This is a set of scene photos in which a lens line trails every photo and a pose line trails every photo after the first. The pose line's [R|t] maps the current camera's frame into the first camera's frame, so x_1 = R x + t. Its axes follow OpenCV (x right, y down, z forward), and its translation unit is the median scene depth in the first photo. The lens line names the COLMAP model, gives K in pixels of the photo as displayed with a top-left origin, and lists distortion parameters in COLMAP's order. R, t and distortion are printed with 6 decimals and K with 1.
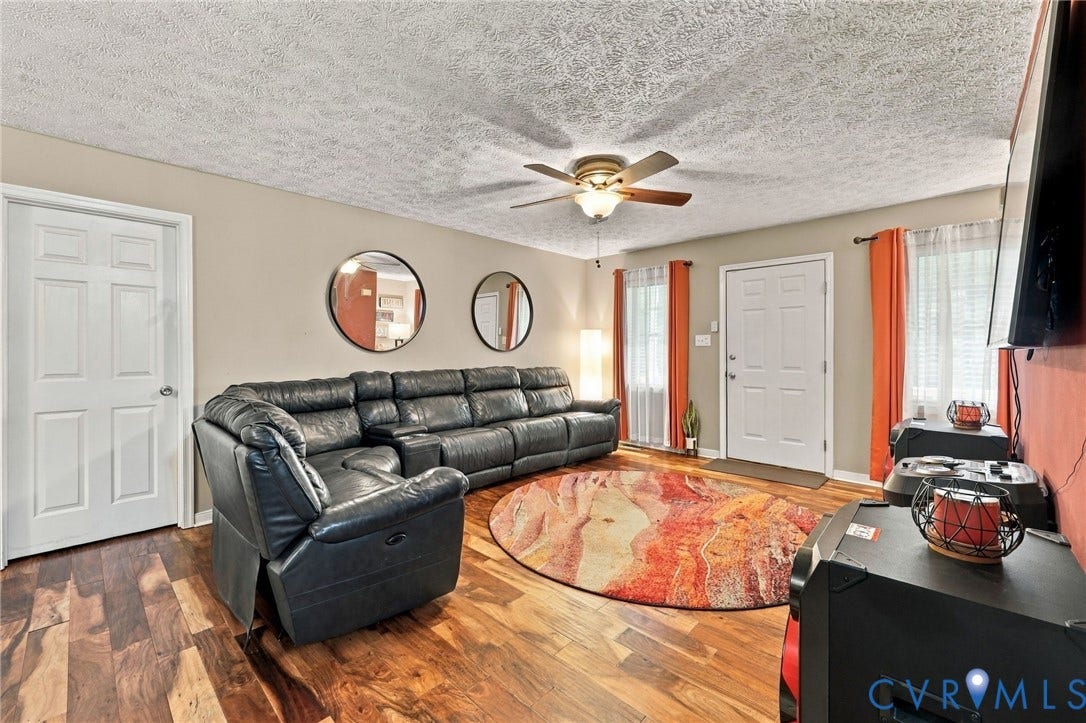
lens RADIAL K [[469.5, 0, 537.3], [0, 469.5, 355.5], [0, 0, 1]] dist [-0.000150, -0.000318]
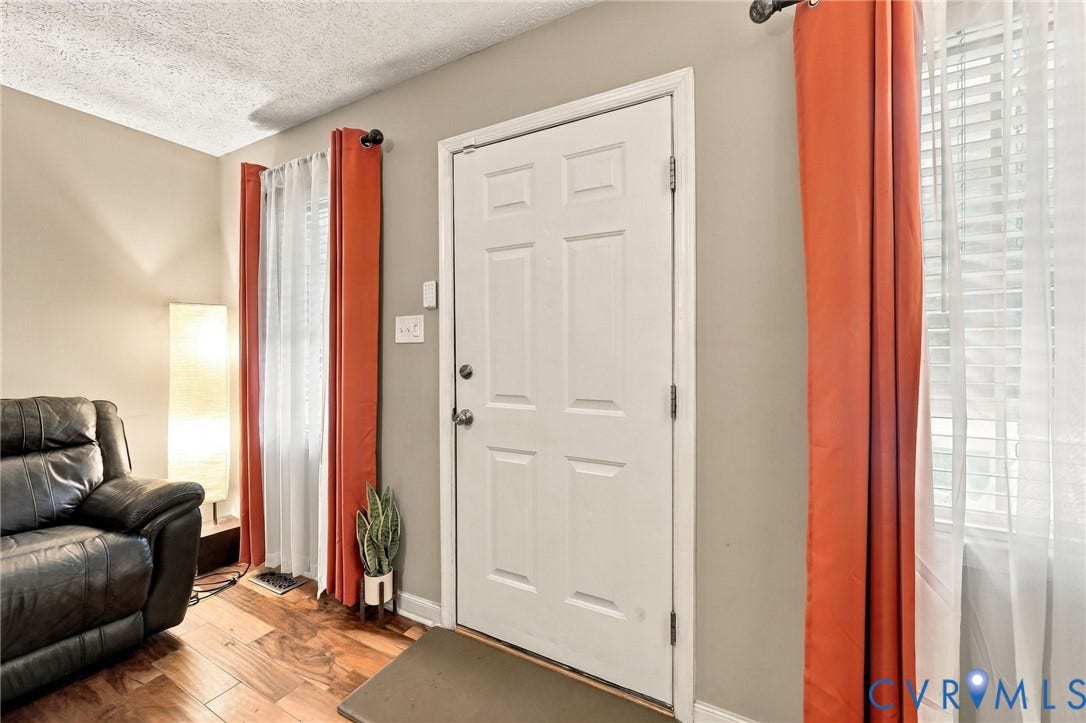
lens RADIAL K [[469.5, 0, 545.3], [0, 469.5, 358.2], [0, 0, 1]] dist [-0.000150, -0.000318]
pose [[0.971277, -0.001293, 0.237946, 0.379366], [0.002135, 0.999992, -0.003281, -0.006067], [-0.237940, 0.003694, 0.971273, 0.593033]]
